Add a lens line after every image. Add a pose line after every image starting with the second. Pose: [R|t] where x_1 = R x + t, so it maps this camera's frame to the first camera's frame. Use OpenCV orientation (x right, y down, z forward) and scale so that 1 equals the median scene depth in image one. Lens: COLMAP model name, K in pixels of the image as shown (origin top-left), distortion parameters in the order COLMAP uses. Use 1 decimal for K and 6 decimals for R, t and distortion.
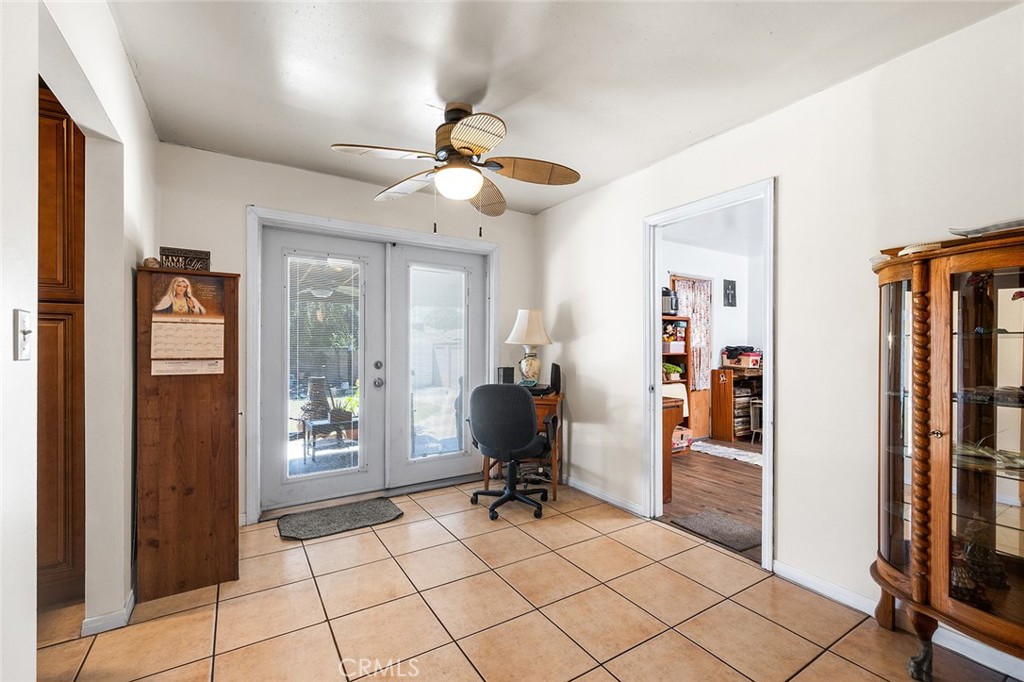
lens RADIAL K [[448.2, 0, 521.3], [0, 448.2, 348.3], [0, 0, 1]] dist [0.002537, -0.001222]
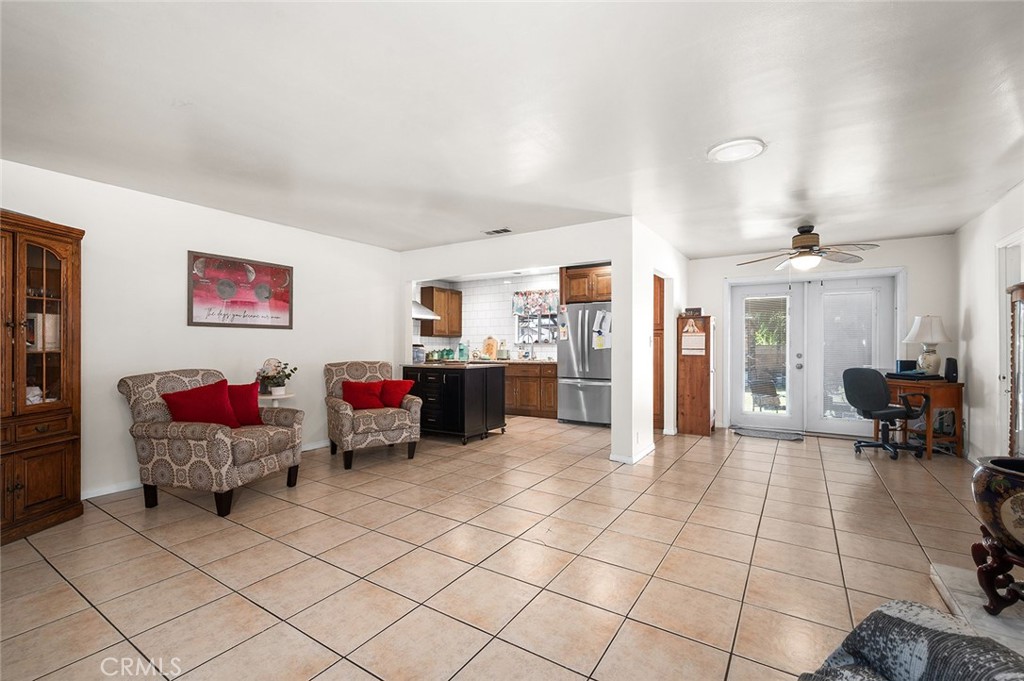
lens RADIAL K [[448.2, 0, 505.3], [0, 448.2, 343.9], [0, 0, 1]] dist [0.002537, -0.001222]
pose [[0.412261, -0.001968, -0.911064, 1.246314], [-0.004714, 0.999980, -0.004293, 0.010089], [0.911054, 0.006064, 0.412243, -1.141527]]
